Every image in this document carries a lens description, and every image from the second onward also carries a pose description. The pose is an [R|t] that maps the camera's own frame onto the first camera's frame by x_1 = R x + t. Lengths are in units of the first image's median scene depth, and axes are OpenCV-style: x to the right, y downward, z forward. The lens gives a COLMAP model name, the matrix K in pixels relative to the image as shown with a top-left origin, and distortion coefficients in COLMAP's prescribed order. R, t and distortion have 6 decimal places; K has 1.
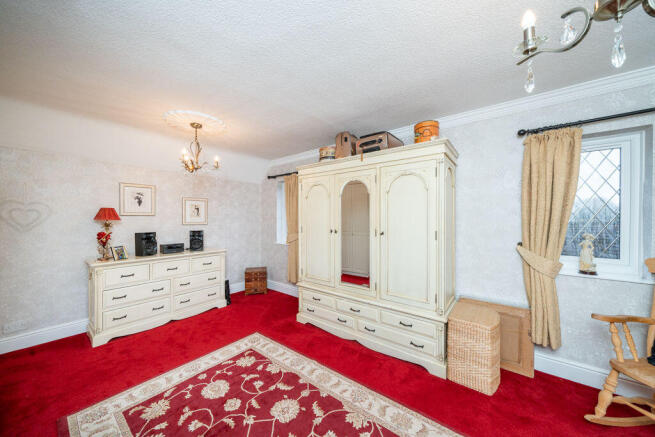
lens RADIAL K [[231.9, 0, 327.5], [0, 231.9, 218.5], [0, 0, 1]] dist [-0.000184, 0.000006]
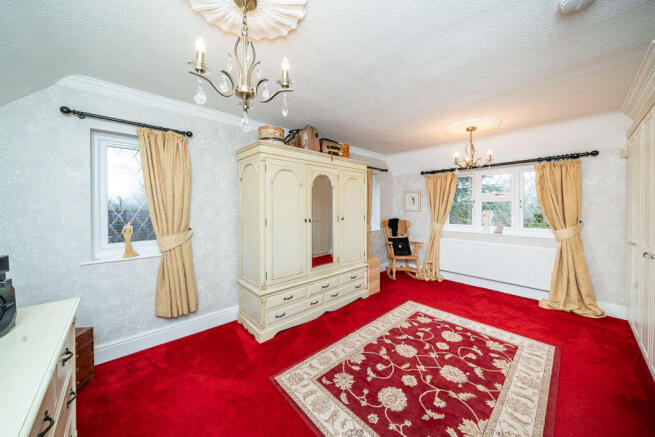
lens RADIAL K [[229.7, 0, 328.2], [0, 229.7, 205.9], [0, 0, 1]] dist [-0.000166, 0.000014]
pose [[0.153513, 0.006304, 0.988127, -1.081855], [0.003710, 0.999969, -0.006956, -0.000846], [-0.988140, 0.004734, 0.153485, 0.855015]]
